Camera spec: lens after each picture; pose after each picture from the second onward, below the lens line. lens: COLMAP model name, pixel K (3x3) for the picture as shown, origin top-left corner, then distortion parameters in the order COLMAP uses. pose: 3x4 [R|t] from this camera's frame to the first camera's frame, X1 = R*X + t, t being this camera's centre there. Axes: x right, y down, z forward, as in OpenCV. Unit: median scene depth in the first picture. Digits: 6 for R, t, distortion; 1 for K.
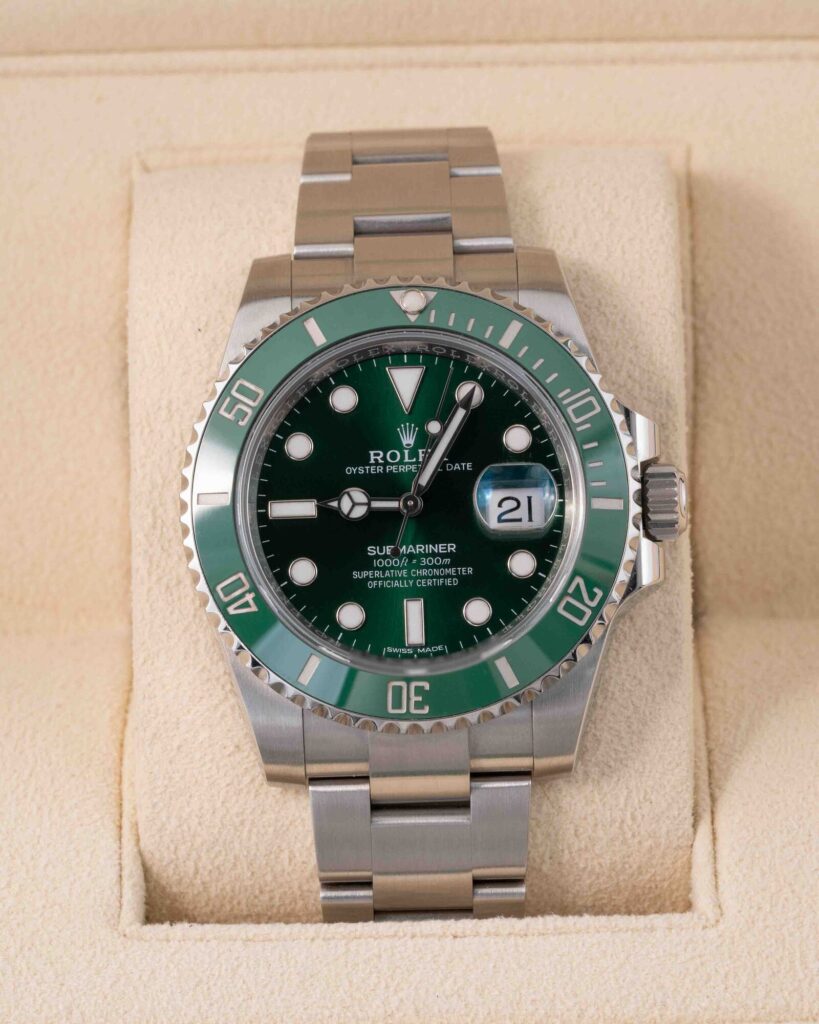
lens RADIAL K [[4885.9, 0, 409.5], [0, 4885.9, 512.0], [0, 0, 1]] dist [-0.067441, 9.139894]
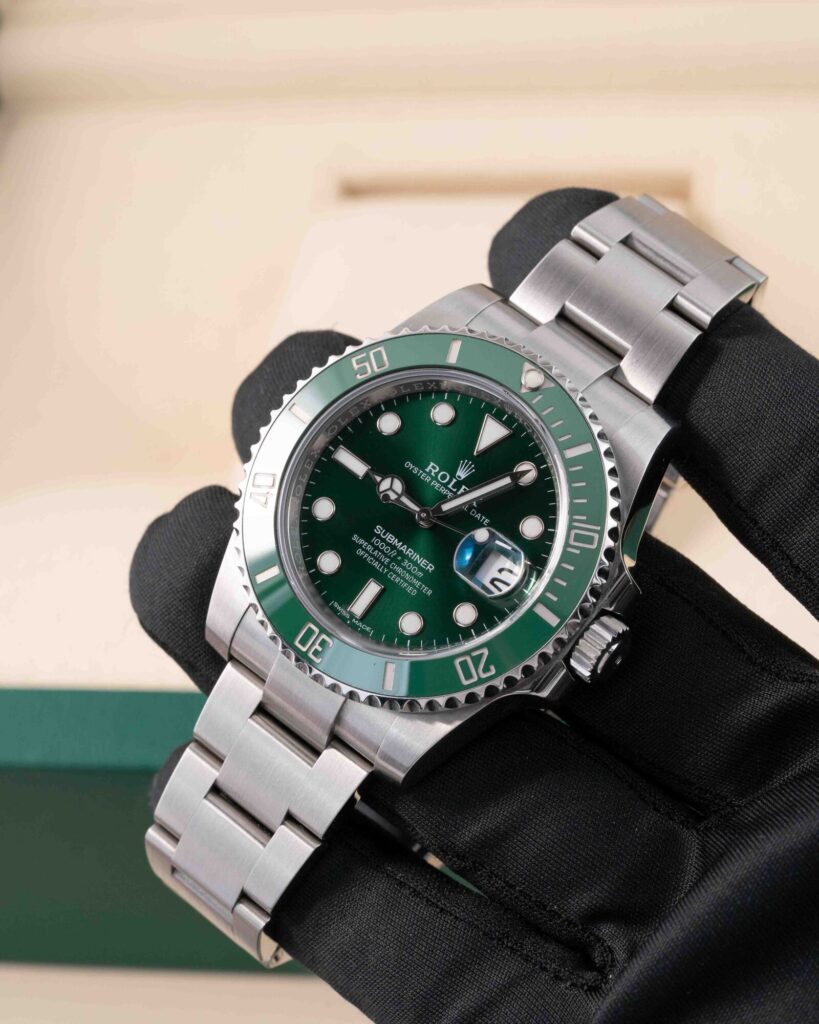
lens RADIAL K [[4885.9, 0, 409.5], [0, 4885.9, 512.0], [0, 0, 1]] dist [-0.067441, 9.139894]
pose [[0.738687, 0.587598, -0.330257, 0.381289], [-0.594195, 0.798982, 0.092520, -0.107986], [0.318234, 0.127893, 0.939346, -0.095750]]
